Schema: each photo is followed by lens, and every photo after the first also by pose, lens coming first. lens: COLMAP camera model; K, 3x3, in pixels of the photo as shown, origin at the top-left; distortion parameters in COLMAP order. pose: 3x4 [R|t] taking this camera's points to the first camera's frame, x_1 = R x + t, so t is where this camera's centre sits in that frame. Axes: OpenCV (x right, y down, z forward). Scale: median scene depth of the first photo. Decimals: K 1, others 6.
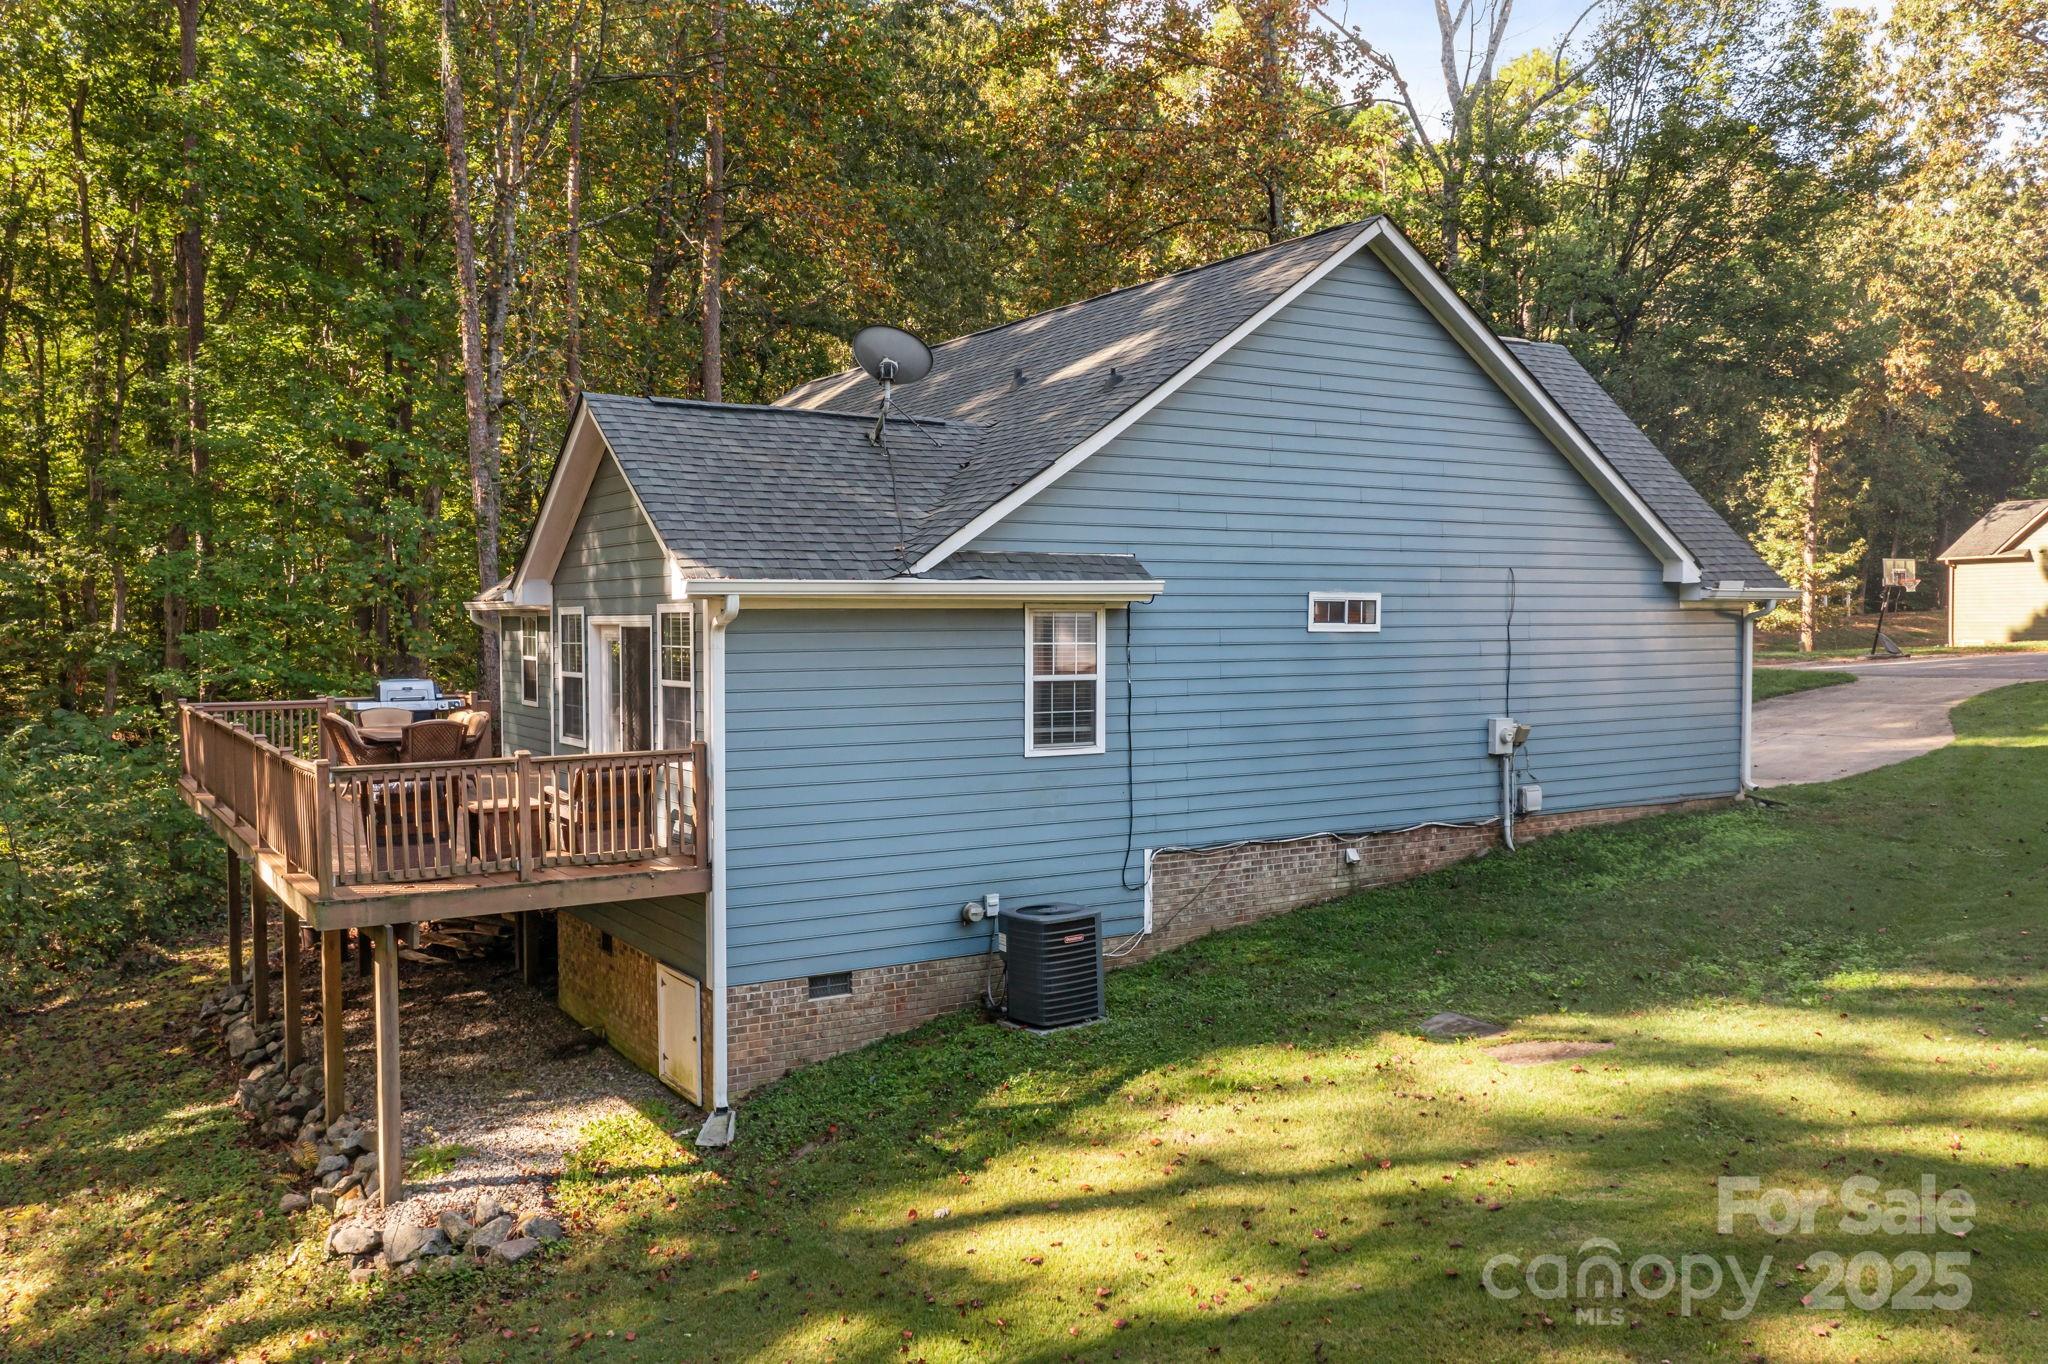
lens RADIAL K [[1617.7, 0, 1024.0], [0, 1617.7, 682.0], [0, 0, 1]] dist [-0.007787, -0.008659]
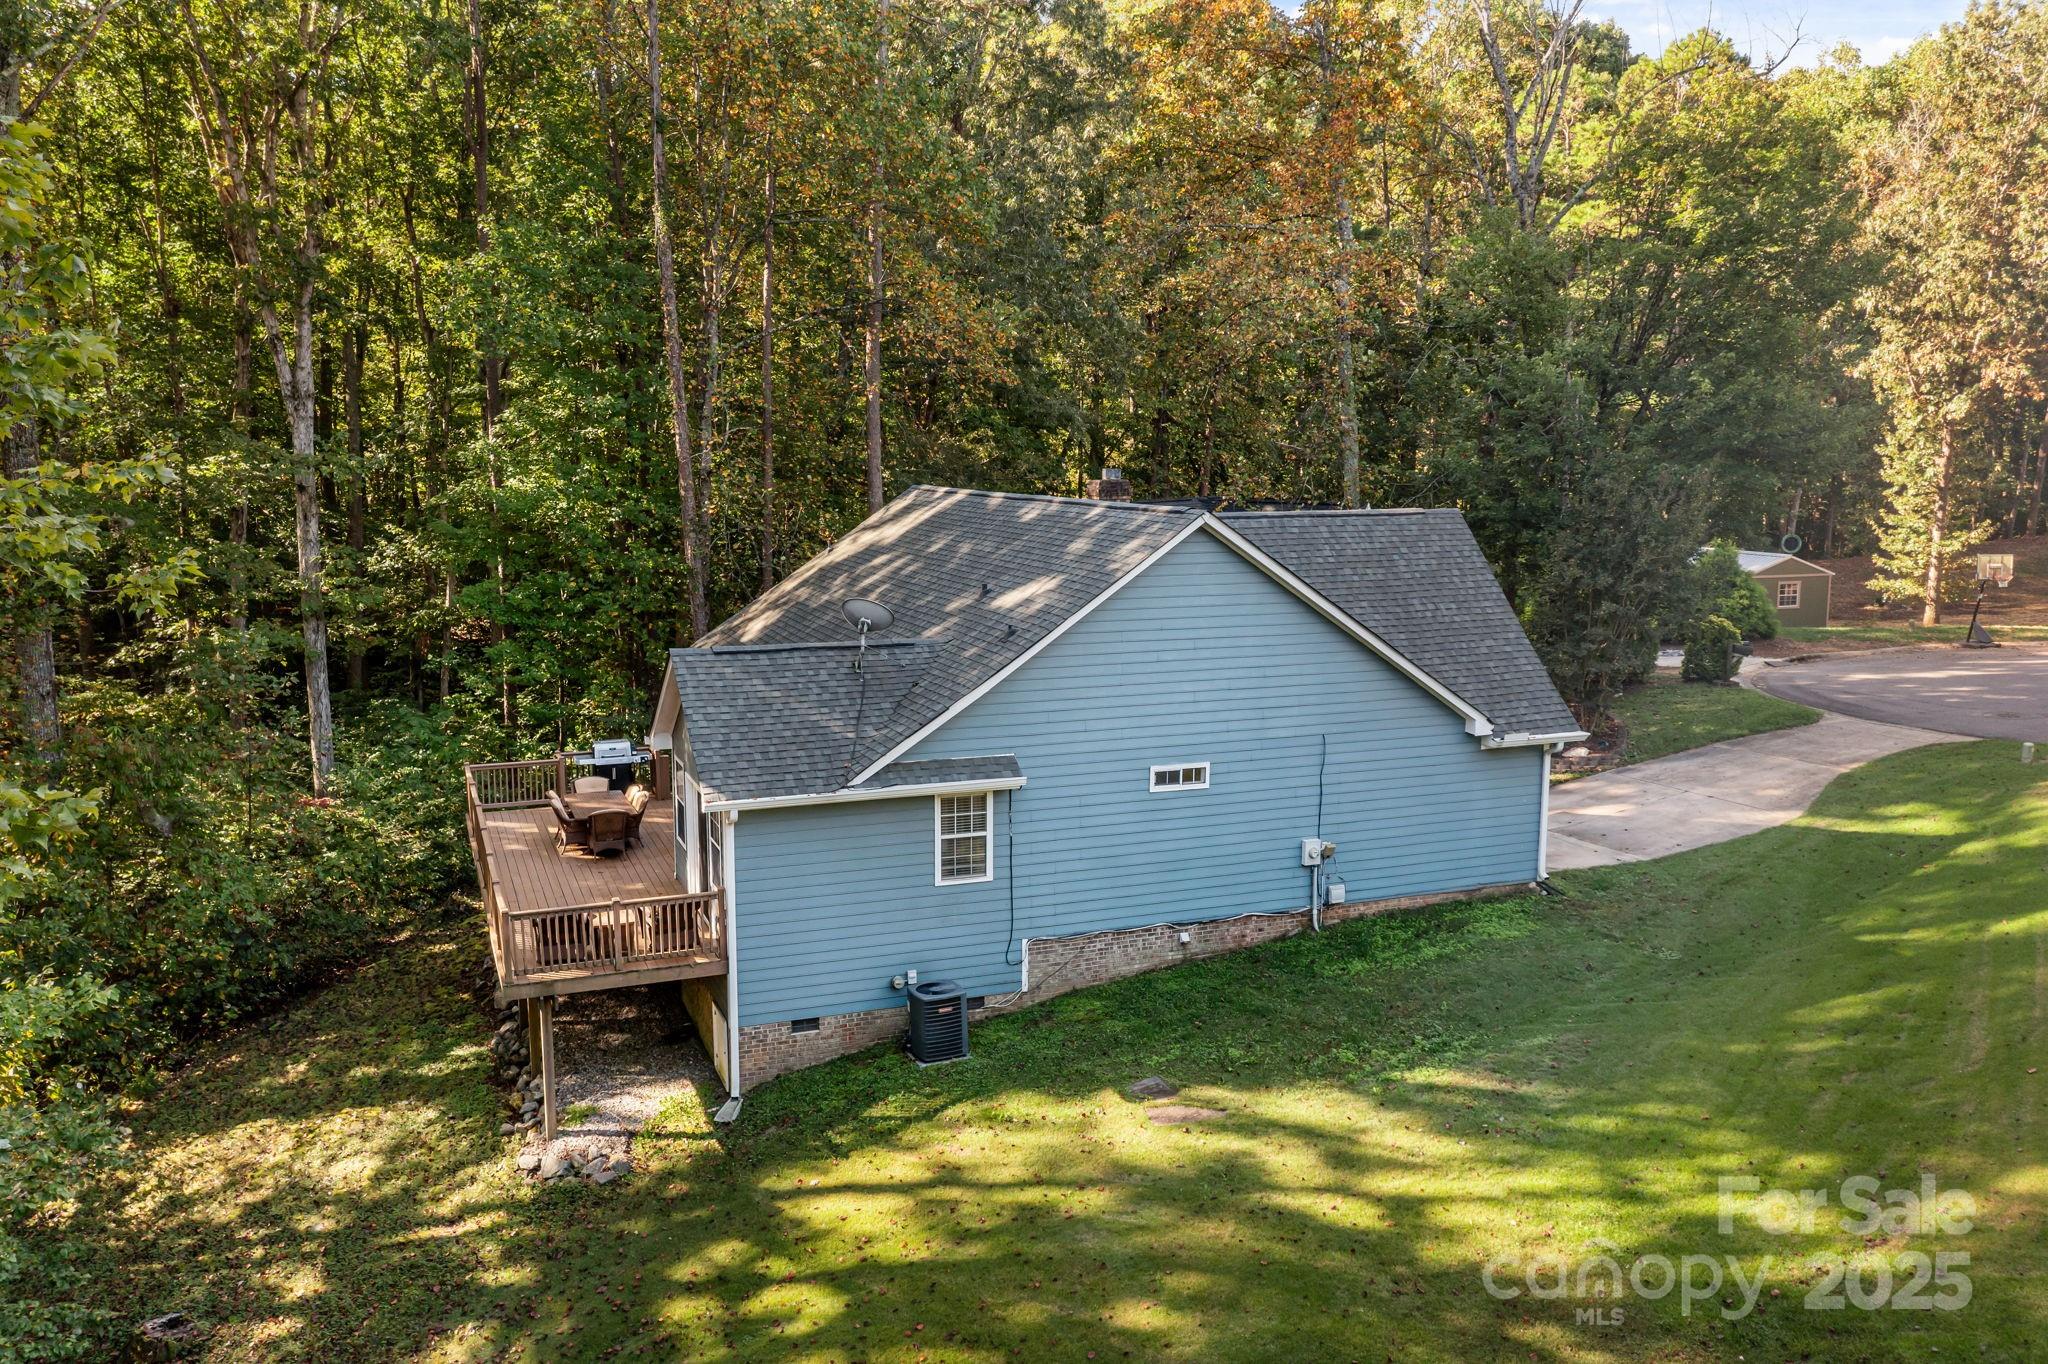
lens RADIAL K [[1617.7, 0, 1024.0], [0, 1617.7, 682.0], [0, 0, 1]] dist [-0.007787, -0.008659]
pose [[0.981421, 0.032156, -0.189152, 0.403198], [-0.010960, 0.993642, 0.112051, -0.351671], [0.191553, -0.107896, 0.975534, -0.541463]]
